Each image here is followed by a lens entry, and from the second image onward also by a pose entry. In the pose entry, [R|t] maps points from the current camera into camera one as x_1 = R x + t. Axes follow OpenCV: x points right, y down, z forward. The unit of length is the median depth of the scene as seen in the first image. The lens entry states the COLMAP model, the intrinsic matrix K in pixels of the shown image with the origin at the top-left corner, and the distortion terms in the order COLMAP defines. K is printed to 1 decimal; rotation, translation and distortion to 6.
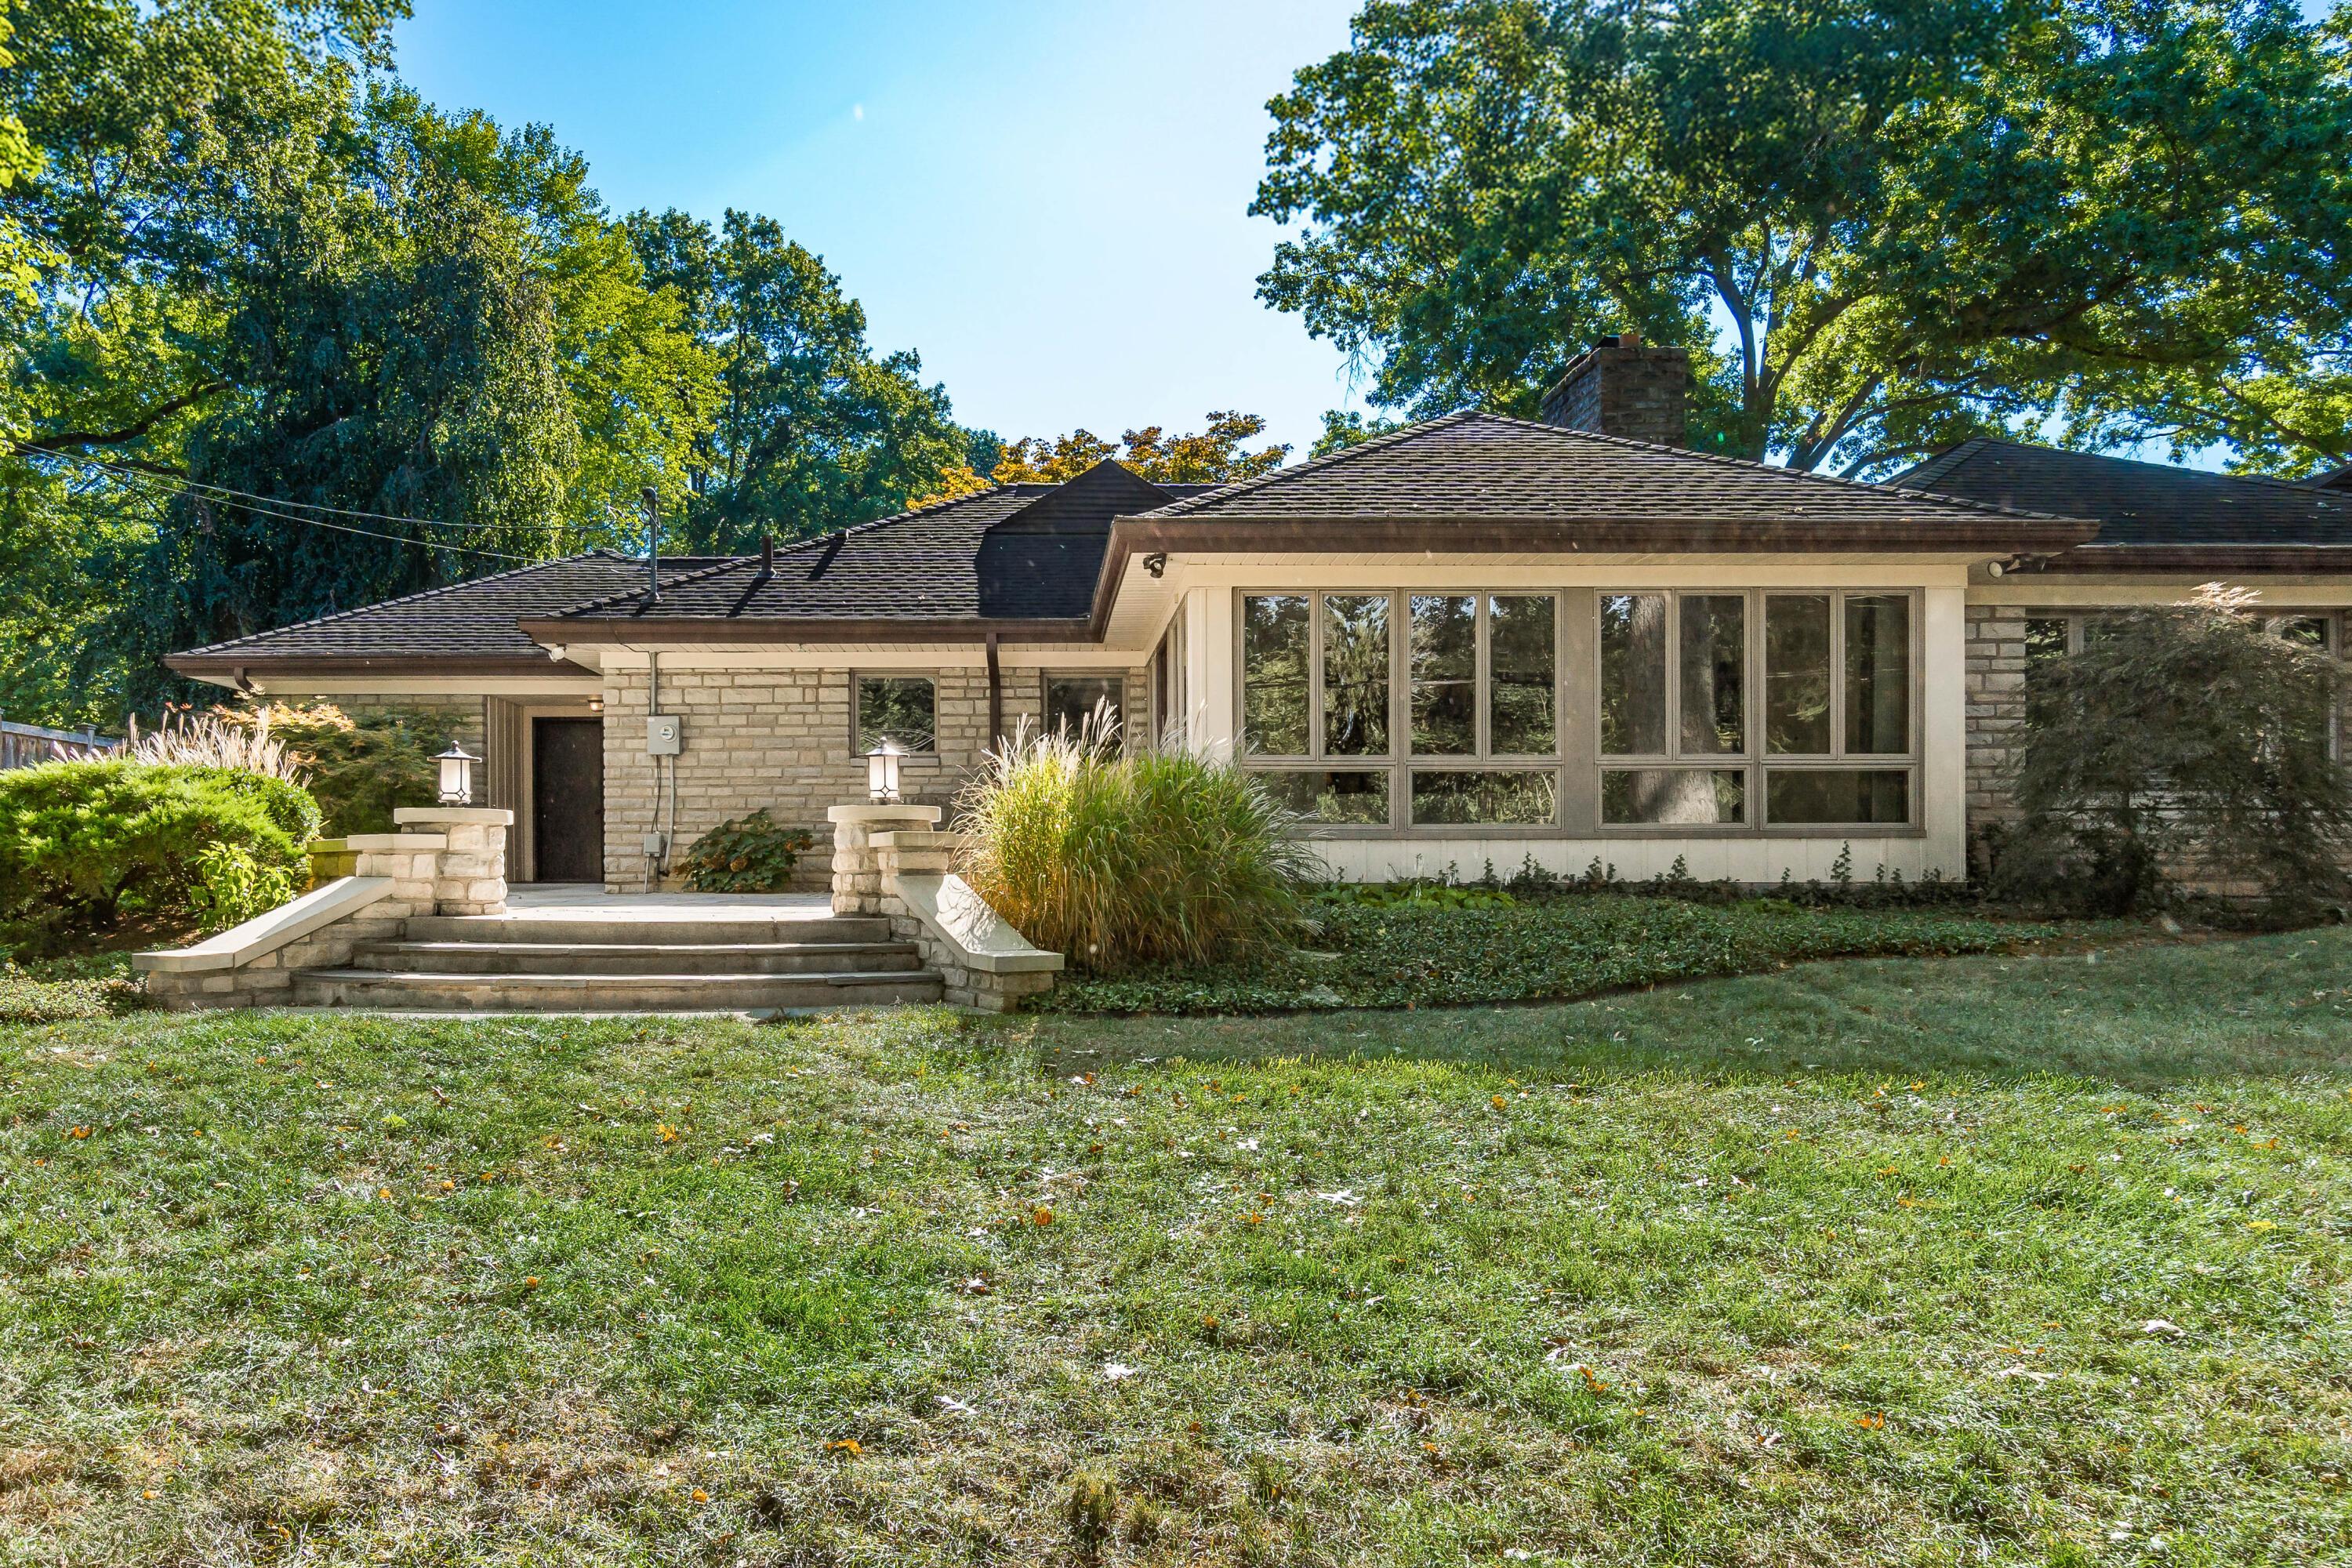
lens RADIAL K [[1573.7, 0, 1006.9], [0, 1573.7, 901.9], [0, 0, 1]] dist [-0.005021, 0.004529]
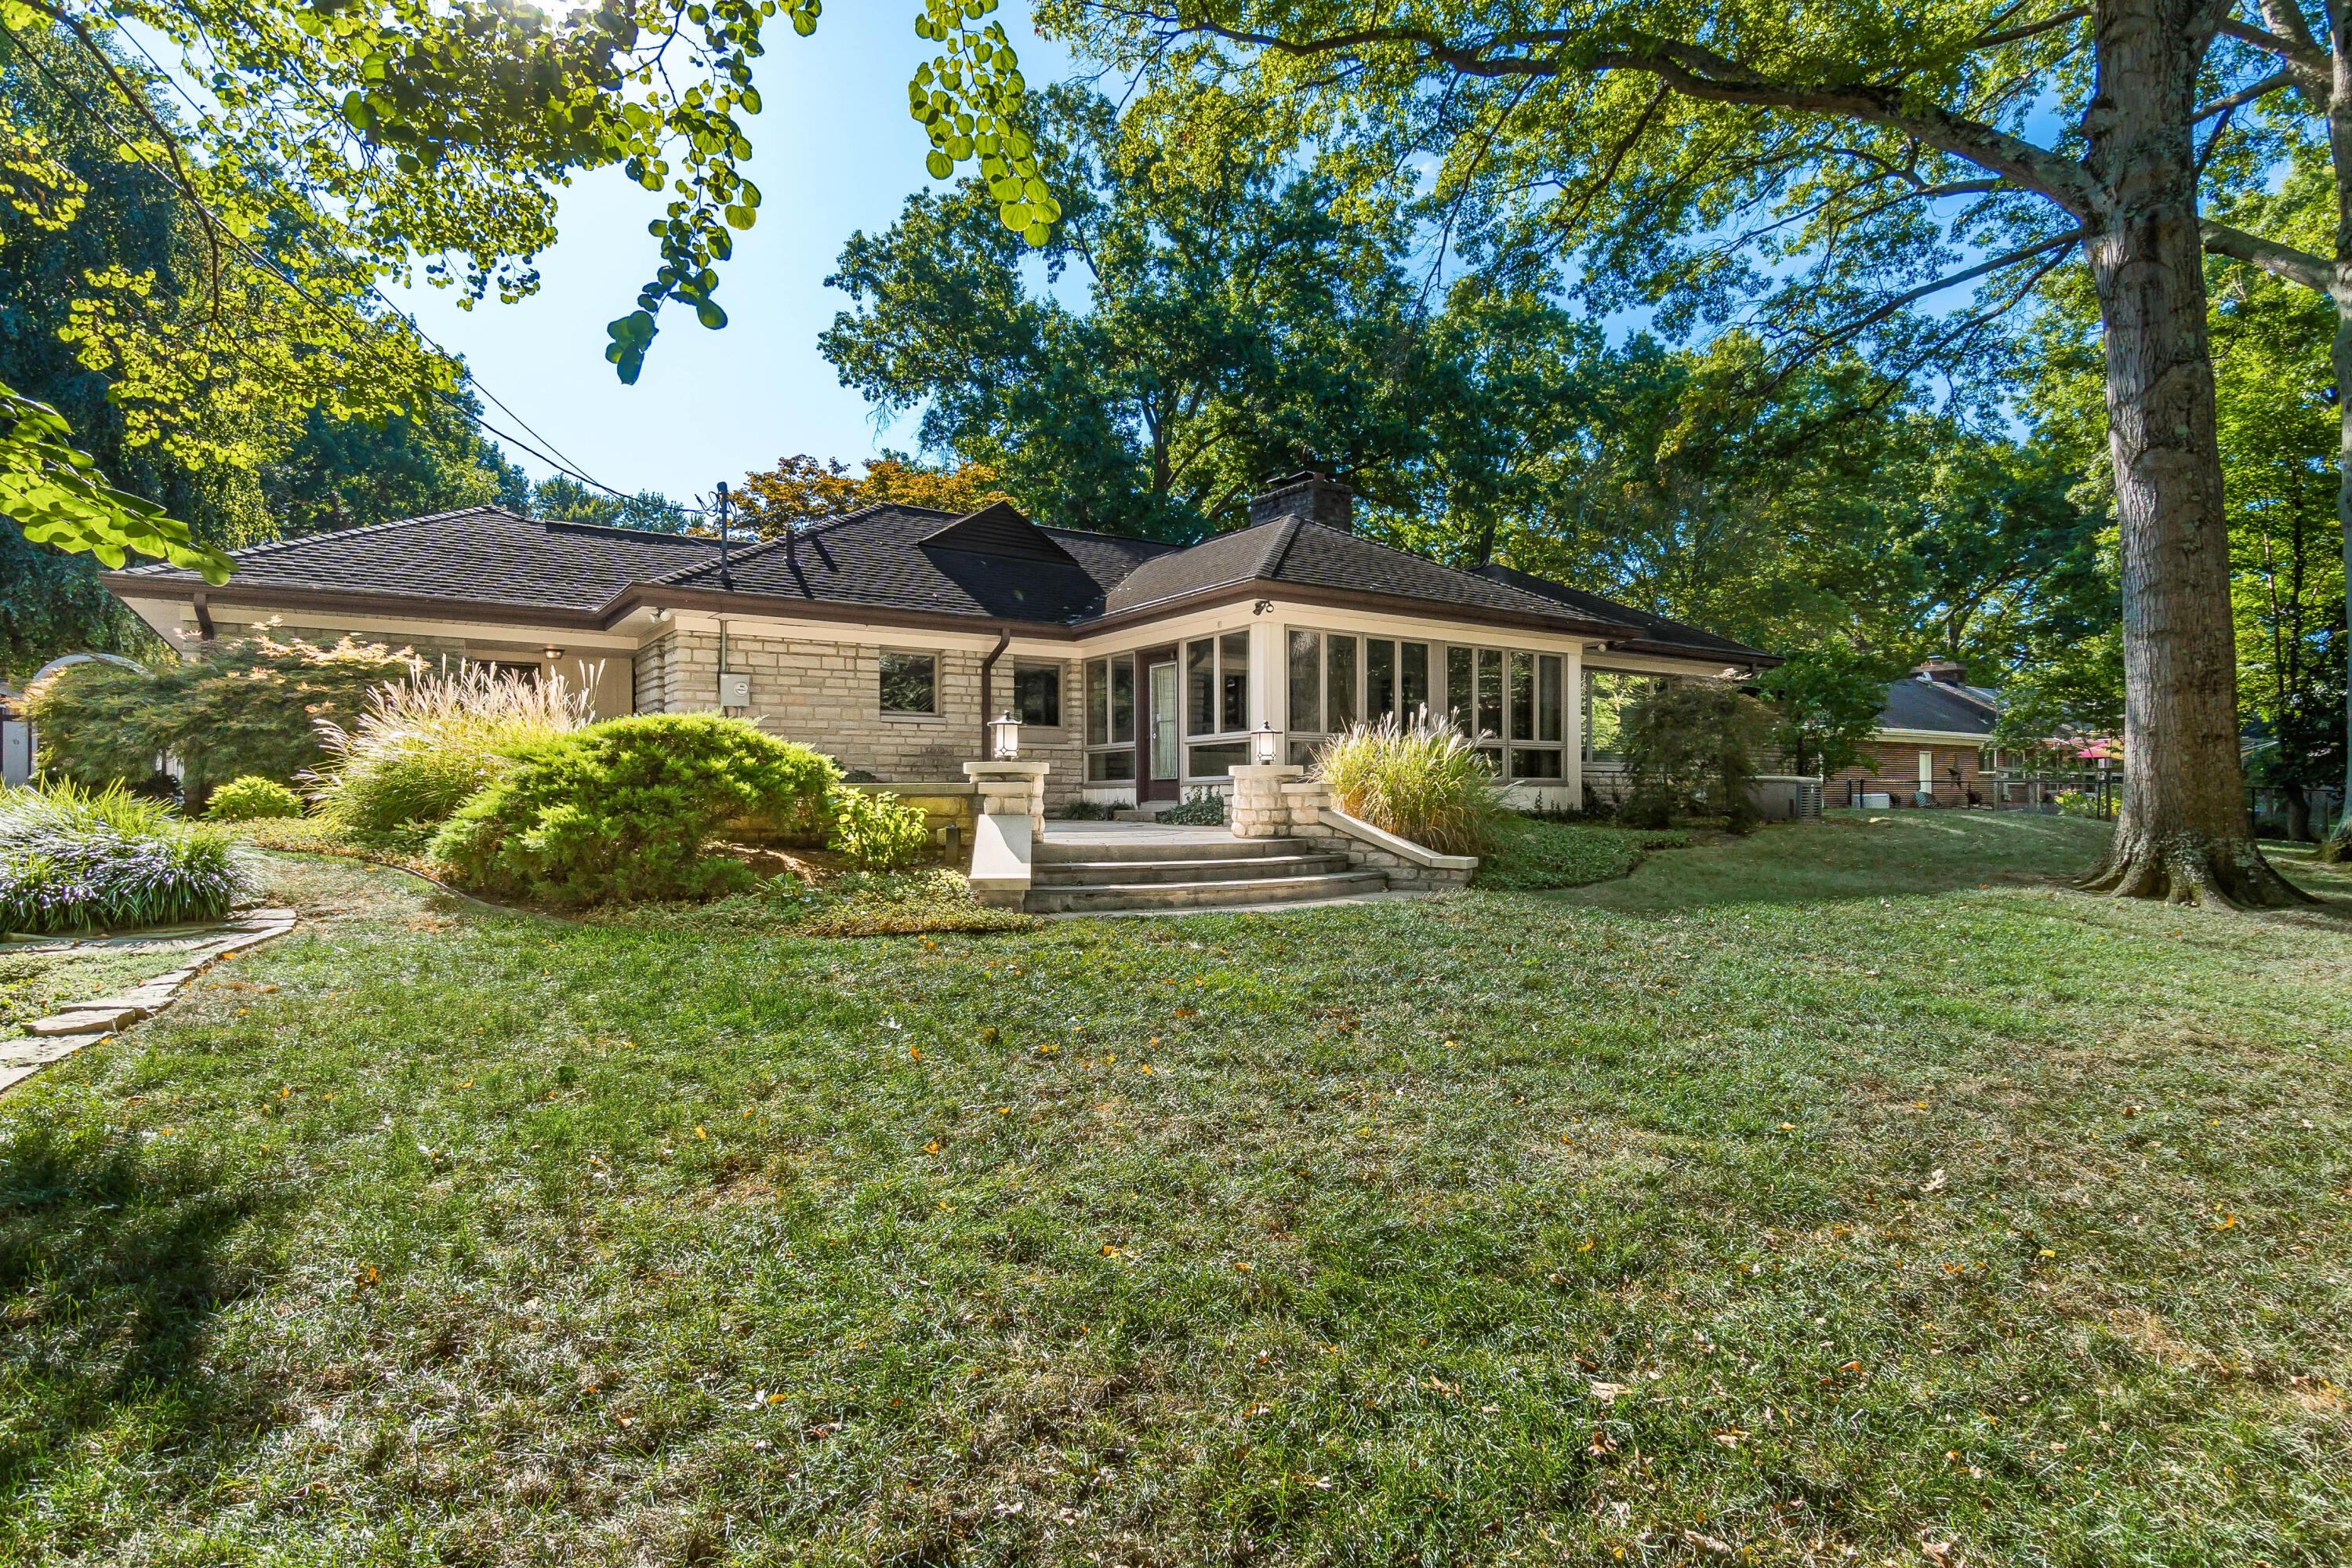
lens RADIAL K [[1242.2, 0, 1170.0], [0, 1242.2, 805.1], [0, 0, 1]] dist [0.002862, -0.000412]
pose [[0.821349, -0.002882, 0.570419, -0.481925], [0.010017, 0.999906, -0.009371, -0.006890], [-0.570339, 0.013411, 0.821300, 0.039642]]
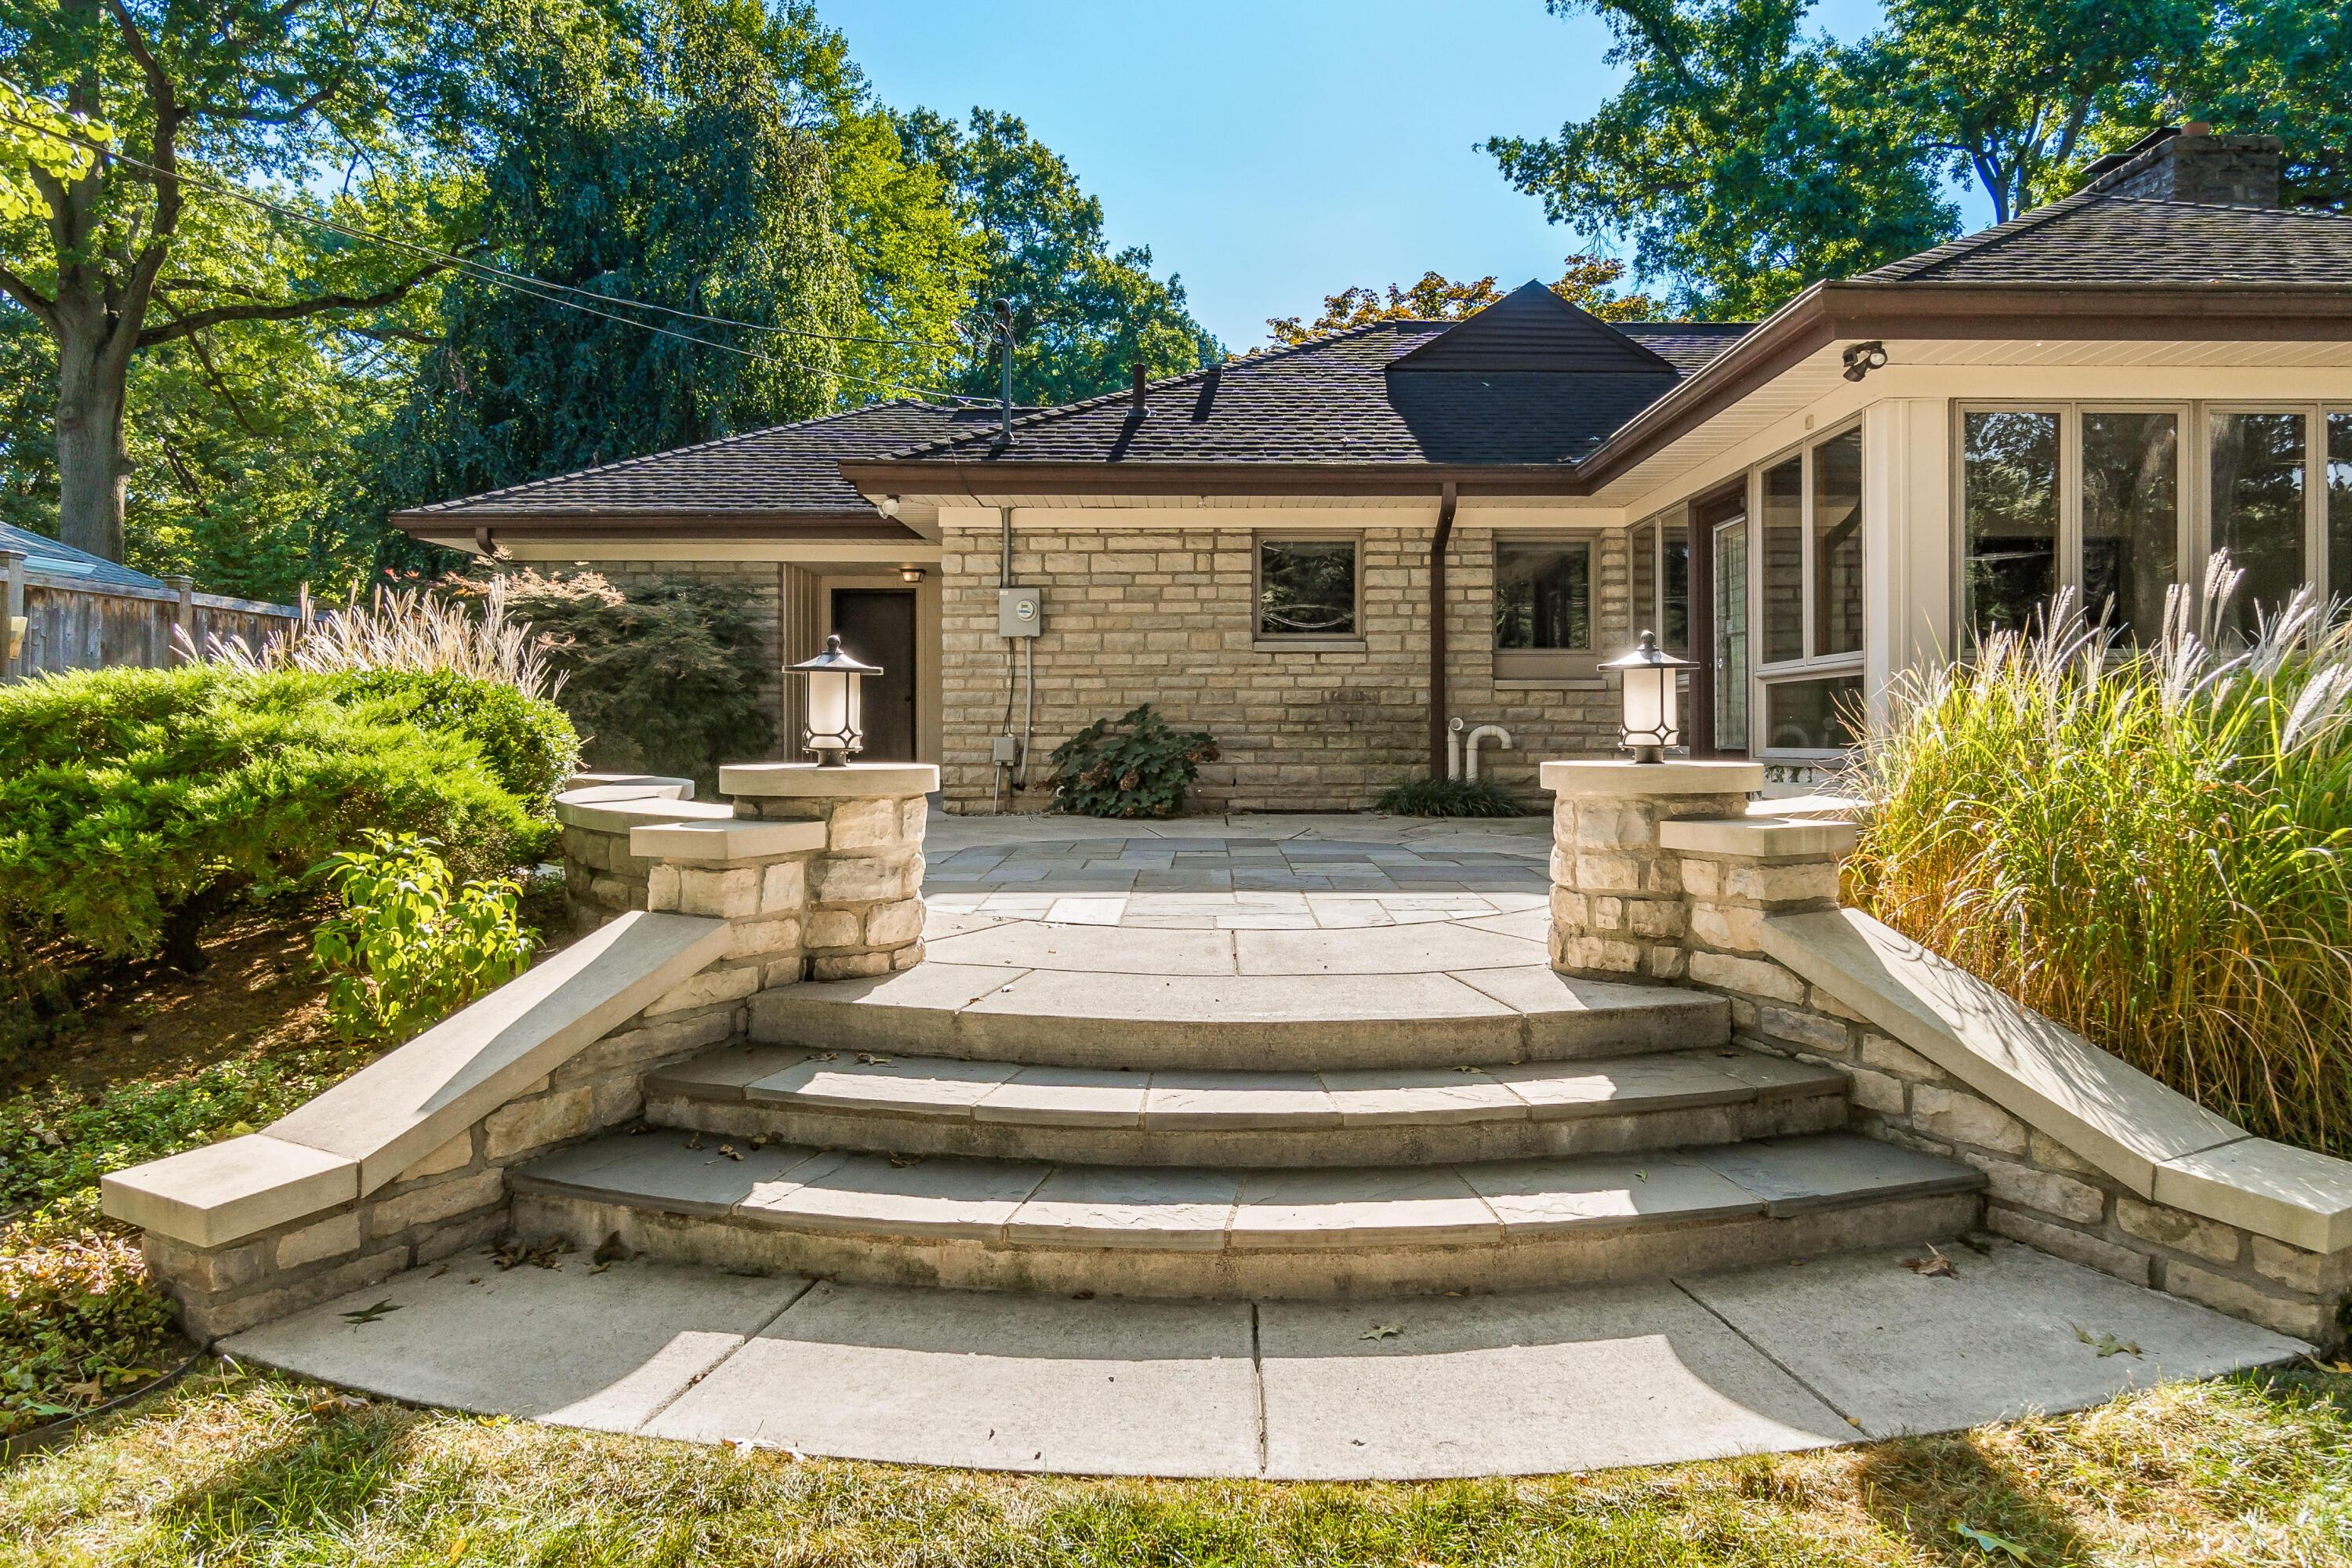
lens RADIAL K [[1365.0, 0, 1202.9], [0, 1365.0, 736.2], [0, 0, 1]] dist [0.004624, -0.001195]
pose [[0.999898, 0.000570, 0.014301, -0.135039], [-0.000434, 0.999955, -0.009458, -0.037141], [-0.014306, 0.009451, 0.999853, 0.311850]]
